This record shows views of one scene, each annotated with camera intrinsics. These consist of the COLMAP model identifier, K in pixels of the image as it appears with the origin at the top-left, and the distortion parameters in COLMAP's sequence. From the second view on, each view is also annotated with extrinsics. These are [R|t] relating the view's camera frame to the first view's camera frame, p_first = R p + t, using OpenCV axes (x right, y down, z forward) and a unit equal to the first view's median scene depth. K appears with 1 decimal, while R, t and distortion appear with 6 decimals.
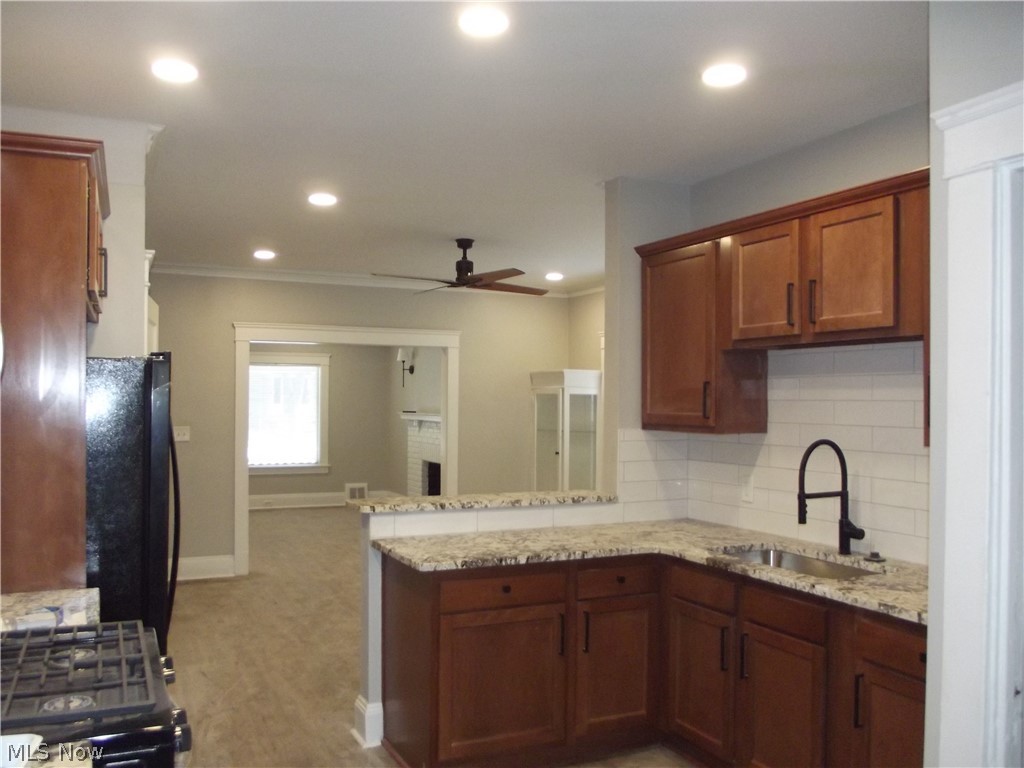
lens RADIAL K [[847.9, 0, 514.2], [0, 847.9, 388.6], [0, 0, 1]] dist [-0.072928, 0.037685]
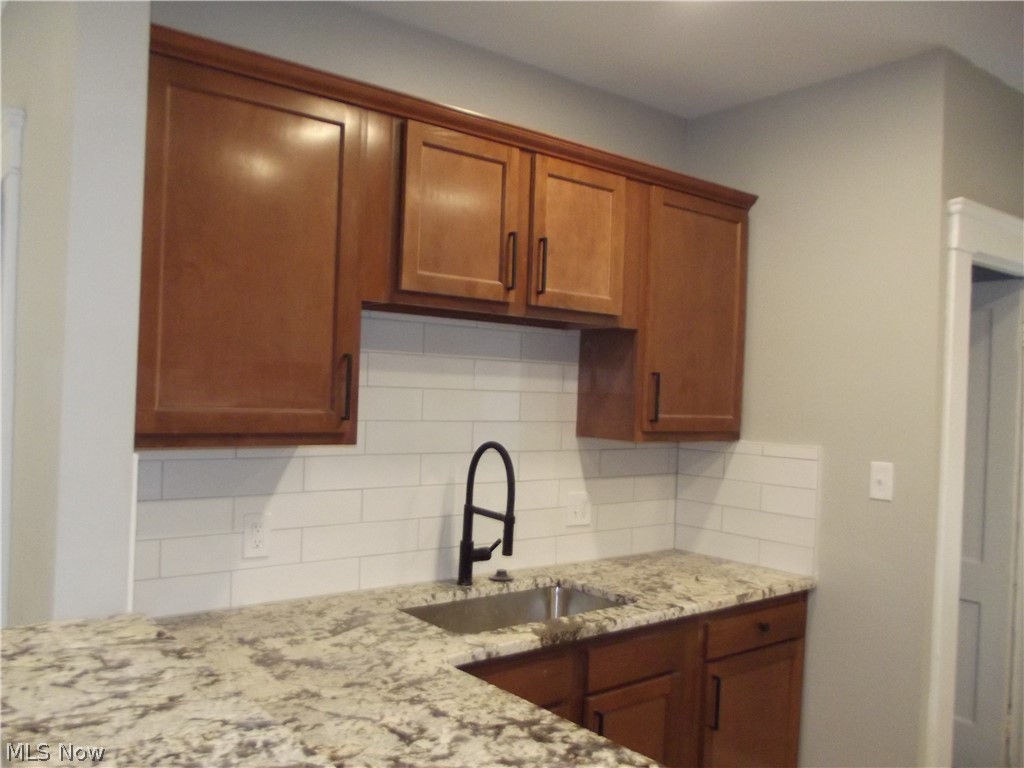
lens RADIAL K [[847.9, 0, 508.6], [0, 847.9, 384.3], [0, 0, 1]] dist [-0.072928, 0.037685]
pose [[-0.217454, -0.007480, 0.976042, -0.373532], [-0.049669, 0.998760, -0.003411, 0.009670], [-0.974806, -0.049221, -0.217556, 1.101074]]
